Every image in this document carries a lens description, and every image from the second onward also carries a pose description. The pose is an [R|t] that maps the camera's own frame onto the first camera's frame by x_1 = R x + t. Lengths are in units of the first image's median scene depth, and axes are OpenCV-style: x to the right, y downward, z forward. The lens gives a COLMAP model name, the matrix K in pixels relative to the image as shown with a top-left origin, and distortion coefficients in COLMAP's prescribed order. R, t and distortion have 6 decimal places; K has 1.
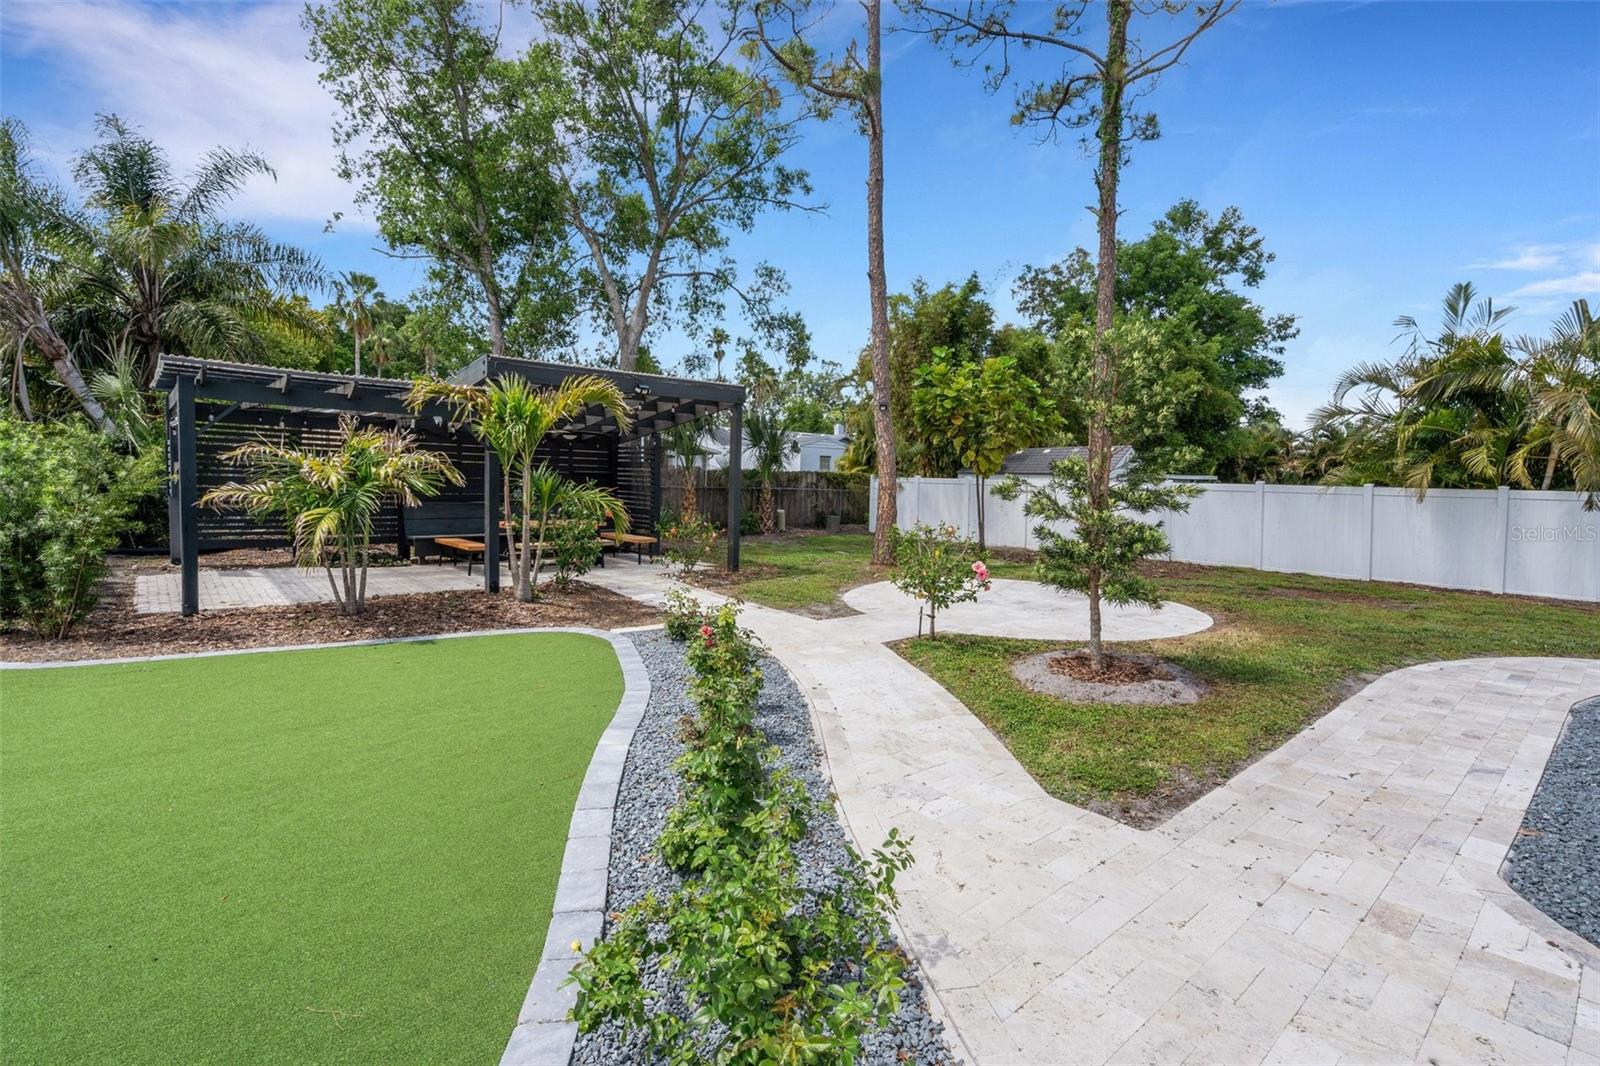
lens RADIAL K [[748.8, 0, 754.7], [0, 748.8, 523.7], [0, 0, 1]] dist [0.002267, 0.000626]
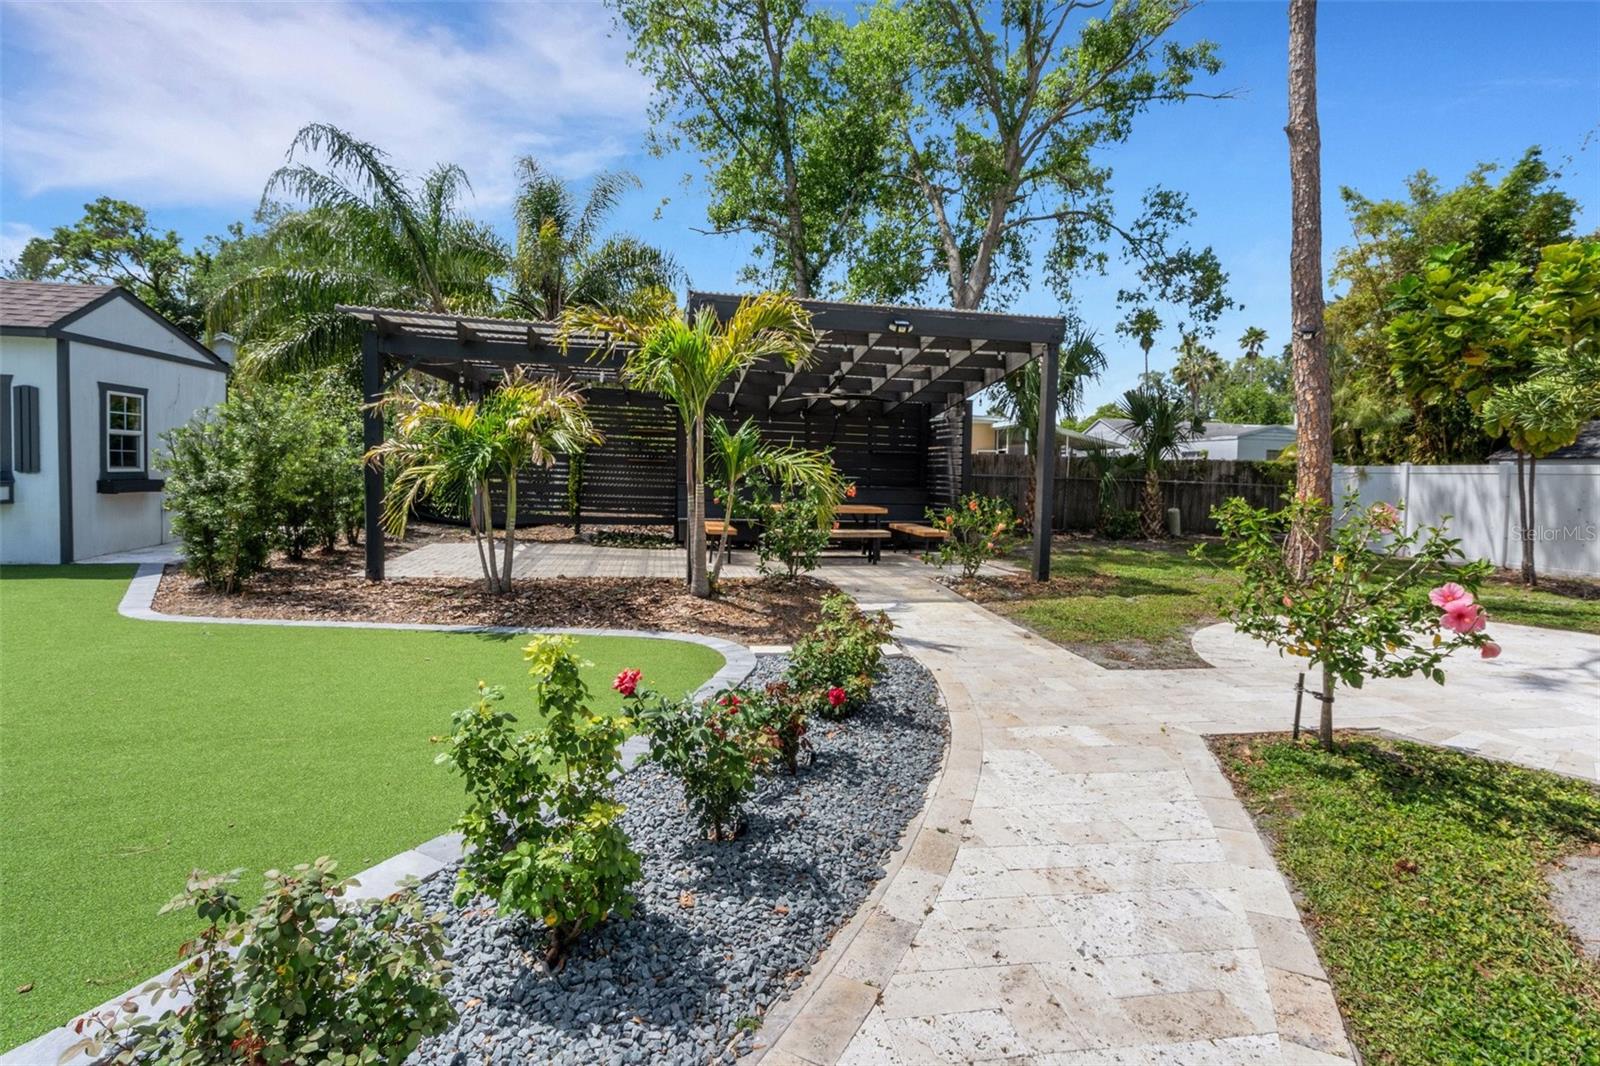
lens RADIAL K [[729.7, 0, 798.9], [0, 729.7, 513.3], [0, 0, 1]] dist [-0.000388, 0.005191]
pose [[0.872676, 0.025492, -0.487634, 0.076074], [-0.037422, 0.999191, -0.014737, 0.013031], [0.486864, 0.031109, 0.872924, 0.199636]]
